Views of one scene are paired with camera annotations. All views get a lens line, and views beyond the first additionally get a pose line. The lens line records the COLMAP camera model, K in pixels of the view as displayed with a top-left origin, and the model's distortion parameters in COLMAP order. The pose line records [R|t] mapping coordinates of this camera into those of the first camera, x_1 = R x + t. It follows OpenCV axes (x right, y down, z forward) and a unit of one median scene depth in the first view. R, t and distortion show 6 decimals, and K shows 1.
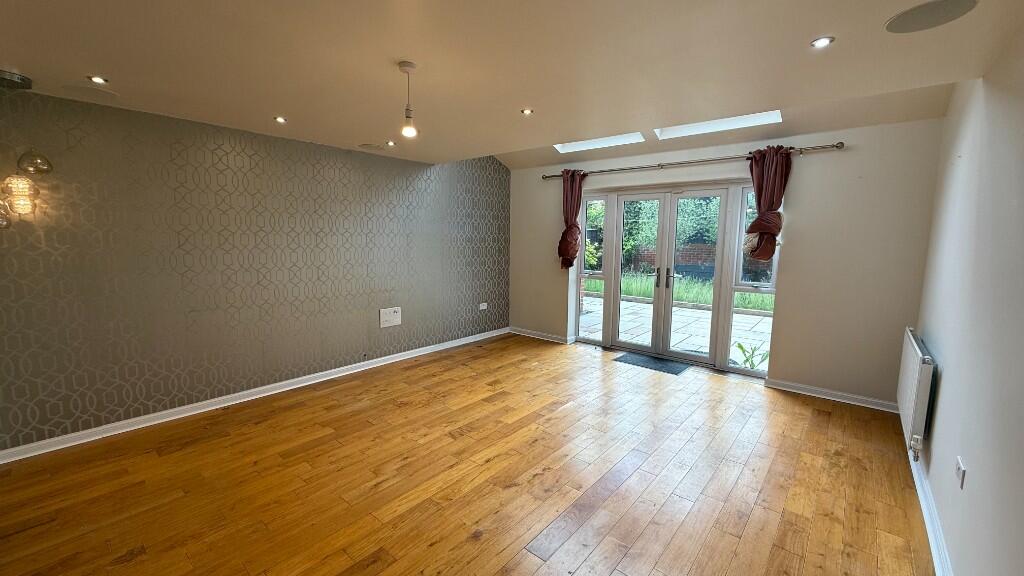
lens RADIAL K [[411.1, 0, 512.0], [0, 411.1, 288.0], [0, 0, 1]] dist [0.001309, 0.000036]
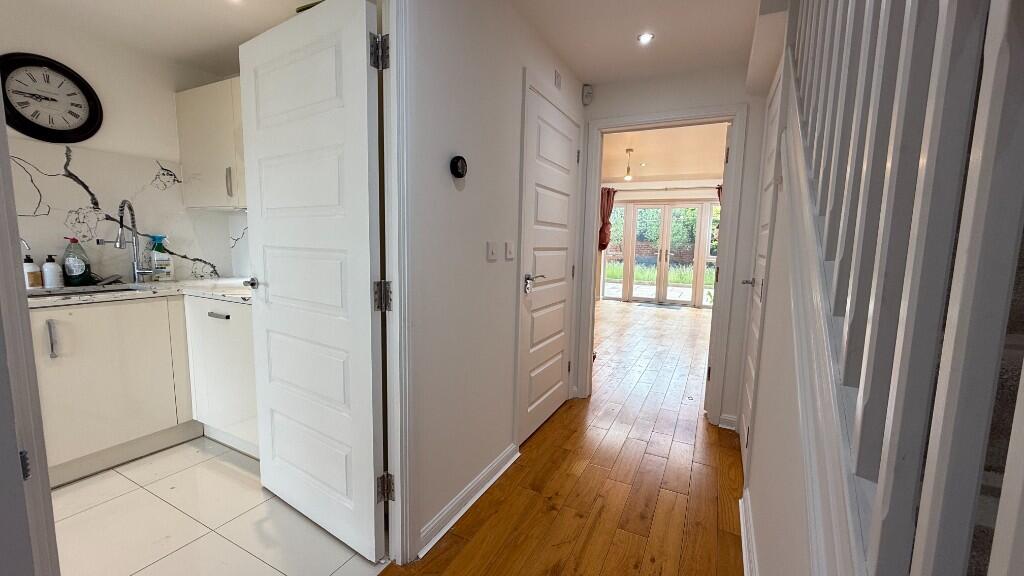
lens RADIAL K [[411.1, 0, 512.0], [0, 411.1, 288.0], [0, 0, 1]] dist [0.001309, 0.000036]
pose [[0.972836, -0.015119, 0.231002, -0.578743], [0.016413, 0.999859, -0.003683, 0.096649], [-0.230914, 0.007374, 0.972946, -0.447145]]
